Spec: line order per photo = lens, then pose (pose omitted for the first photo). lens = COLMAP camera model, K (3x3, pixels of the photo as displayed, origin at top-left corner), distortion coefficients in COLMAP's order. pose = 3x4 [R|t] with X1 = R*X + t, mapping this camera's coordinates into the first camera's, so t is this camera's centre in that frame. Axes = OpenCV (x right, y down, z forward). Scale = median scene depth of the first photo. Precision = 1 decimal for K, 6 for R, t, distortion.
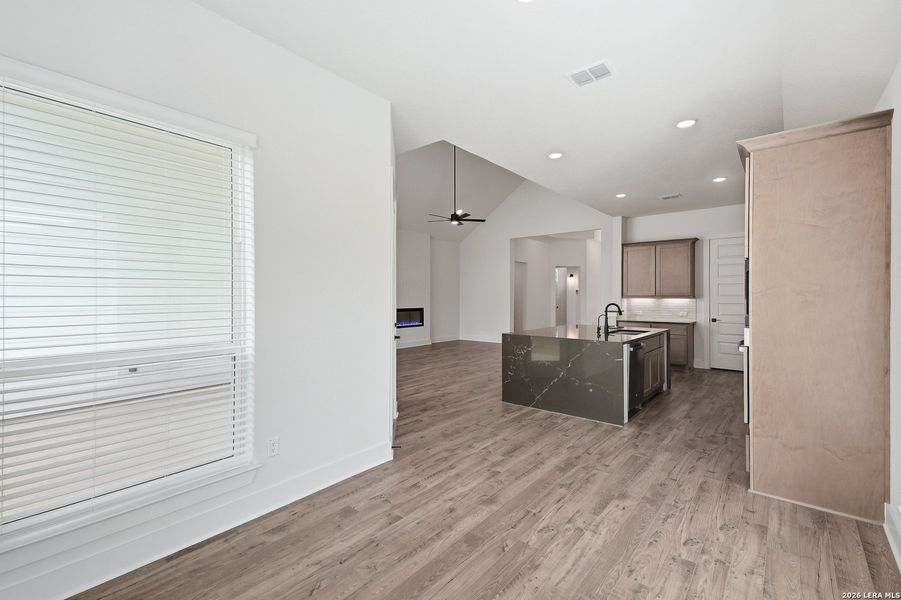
lens RADIAL K [[394.5, 0, 447.7], [0, 394.5, 296.6], [0, 0, 1]] dist [0.032691, 0.000036]
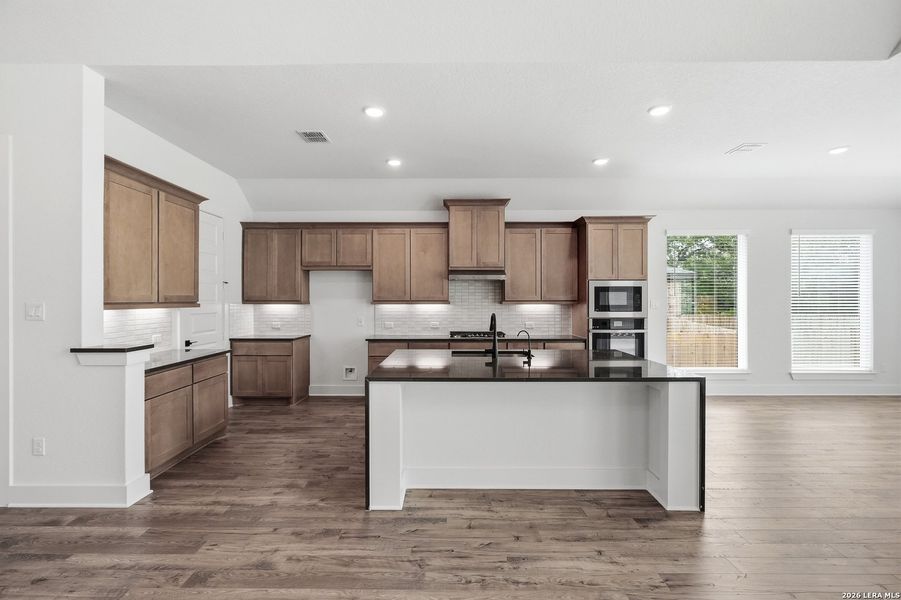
lens RADIAL K [[407.5, 0, 446.6], [0, 407.5, 299.9], [0, 0, 1]] dist [-0.002759, -0.000058]
pose [[-0.635371, -0.001511, 0.772206, -0.036104], [0.002940, 0.999986, 0.004377, -0.005919], [-0.772202, 0.005051, -0.635357, 1.053776]]
